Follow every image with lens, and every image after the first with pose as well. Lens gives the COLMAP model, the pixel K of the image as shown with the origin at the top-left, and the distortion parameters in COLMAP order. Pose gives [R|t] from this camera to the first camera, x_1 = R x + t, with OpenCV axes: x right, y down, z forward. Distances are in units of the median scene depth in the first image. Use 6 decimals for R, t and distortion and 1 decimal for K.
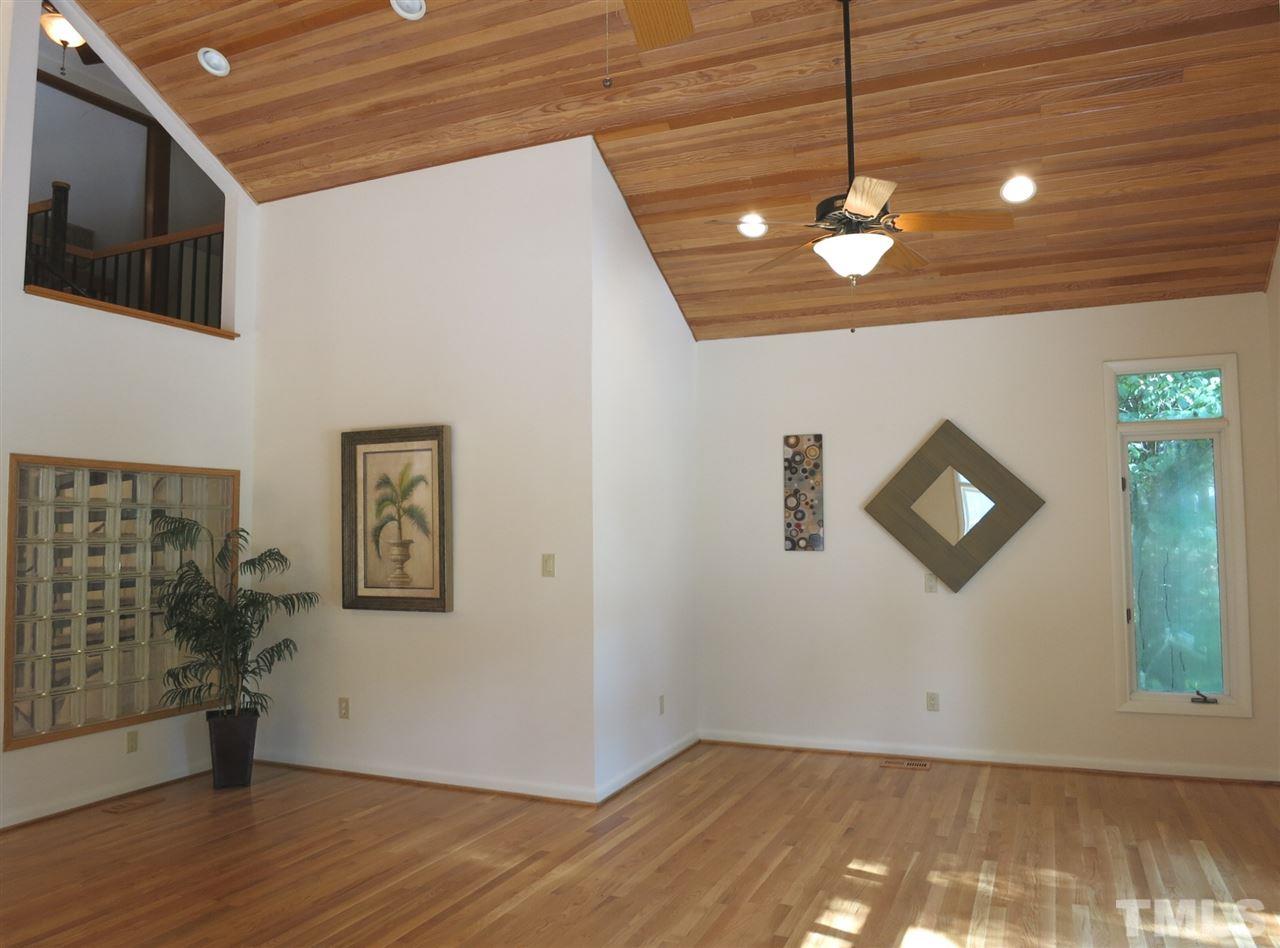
lens RADIAL K [[935.9, 0, 643.0], [0, 935.9, 476.1], [0, 0, 1]] dist [-0.030634, -0.007113]
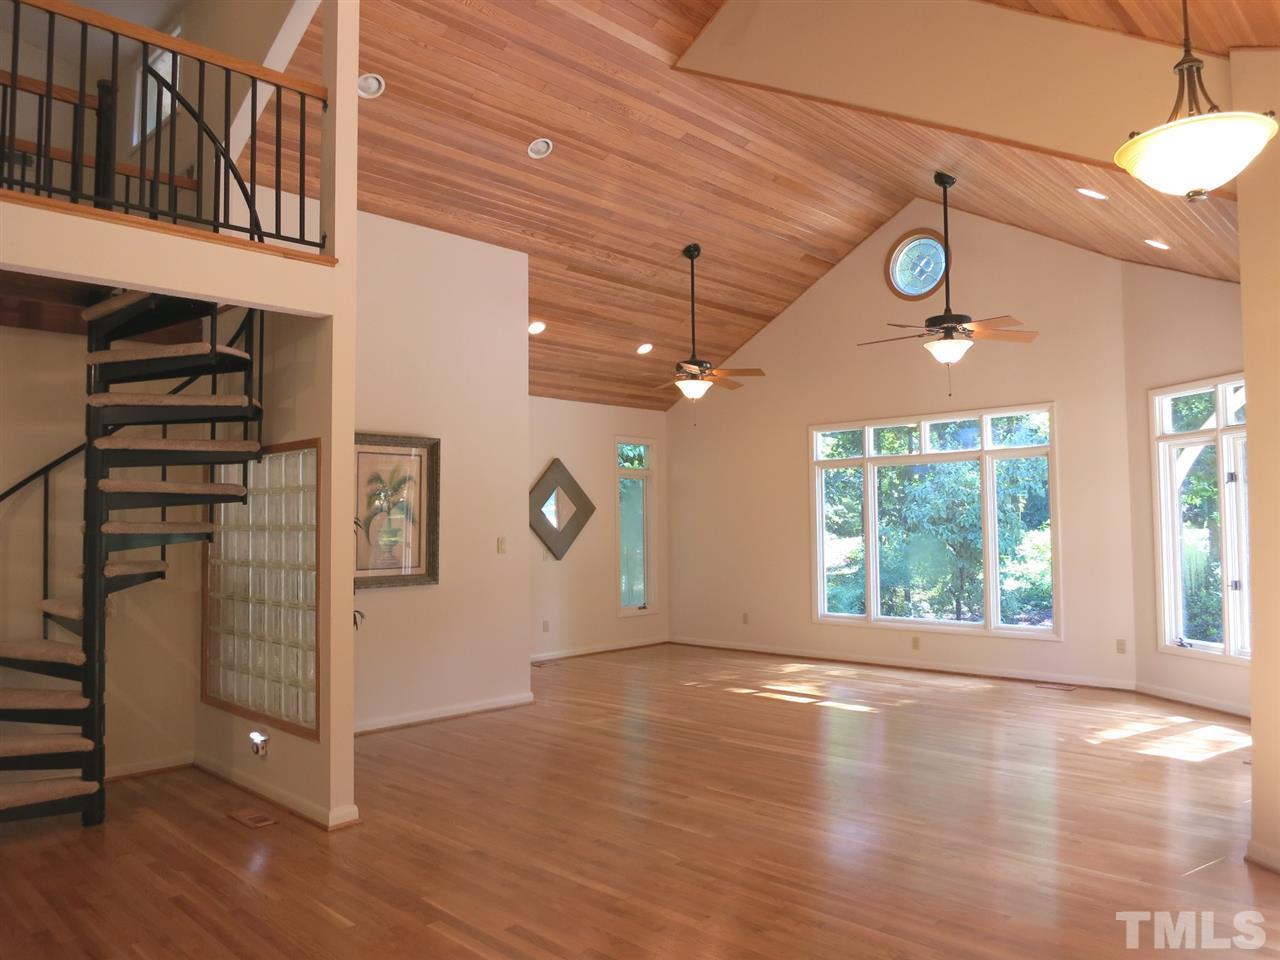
lens RADIAL K [[927.7, 0, 641.5], [0, 927.7, 481.0], [0, 0, 1]] dist [-0.046718, -0.002506]
pose [[0.340355, 0.048718, 0.939034, -1.268221], [-0.048935, 0.998221, -0.034052, 0.032635], [-0.939023, -0.034362, 0.342134, 0.296813]]
